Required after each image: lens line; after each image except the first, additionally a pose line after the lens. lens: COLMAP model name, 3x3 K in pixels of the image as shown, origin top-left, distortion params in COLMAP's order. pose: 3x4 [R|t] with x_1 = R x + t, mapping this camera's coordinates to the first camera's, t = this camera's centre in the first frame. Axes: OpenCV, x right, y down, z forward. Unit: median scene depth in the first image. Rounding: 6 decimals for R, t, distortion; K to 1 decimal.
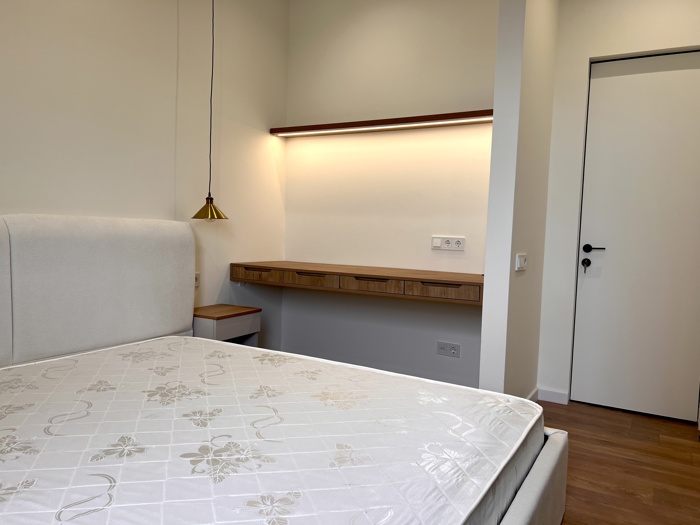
lens RADIAL K [[524.2, 0, 353.1], [0, 524.2, 266.2], [0, 0, 1]] dist [0.050917, -0.062052]
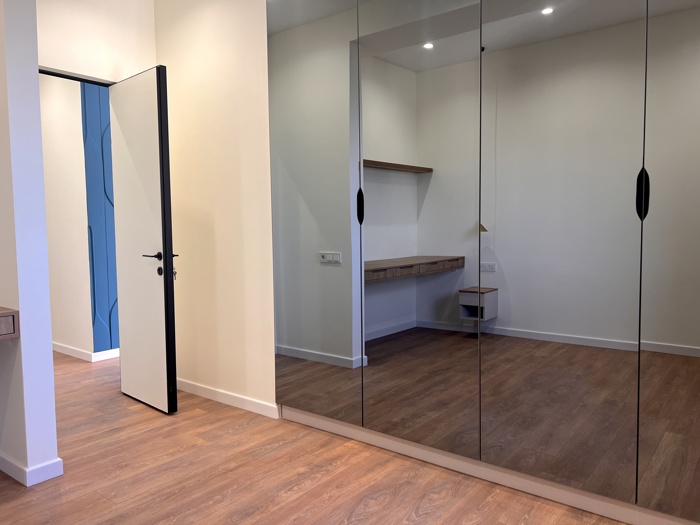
lens RADIAL K [[522.1, 0, 350.0], [0, 522.1, 262.5], [0, 0, 1]] dist [0.126228, -0.195902]
pose [[0.144752, -0.102283, 0.984167, -0.567162], [0.078456, 0.992698, 0.091631, -0.090585], [-0.986353, 0.063950, 0.151720, 0.340735]]
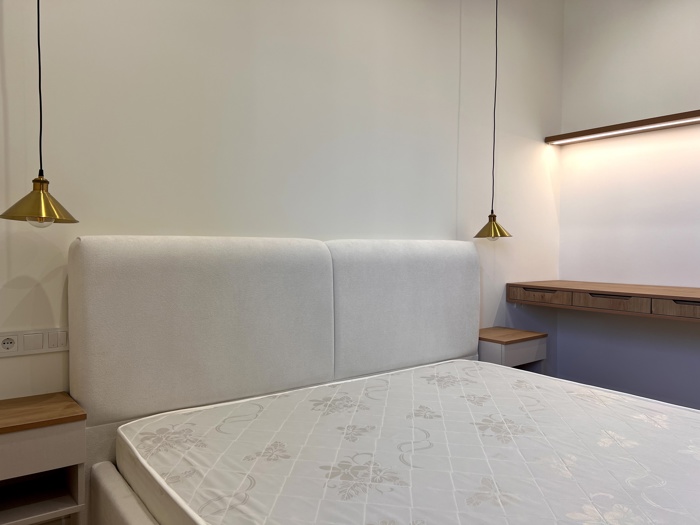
lens RADIAL K [[524.2, 0, 353.1], [0, 524.2, 266.2], [0, 0, 1]] dist [0.050917, -0.062052]
pose [[0.920363, -0.014434, -0.390798, -0.166219], [0.002618, 0.999524, -0.030753, -0.011207], [0.391056, 0.027281, 0.919963, 0.032768]]
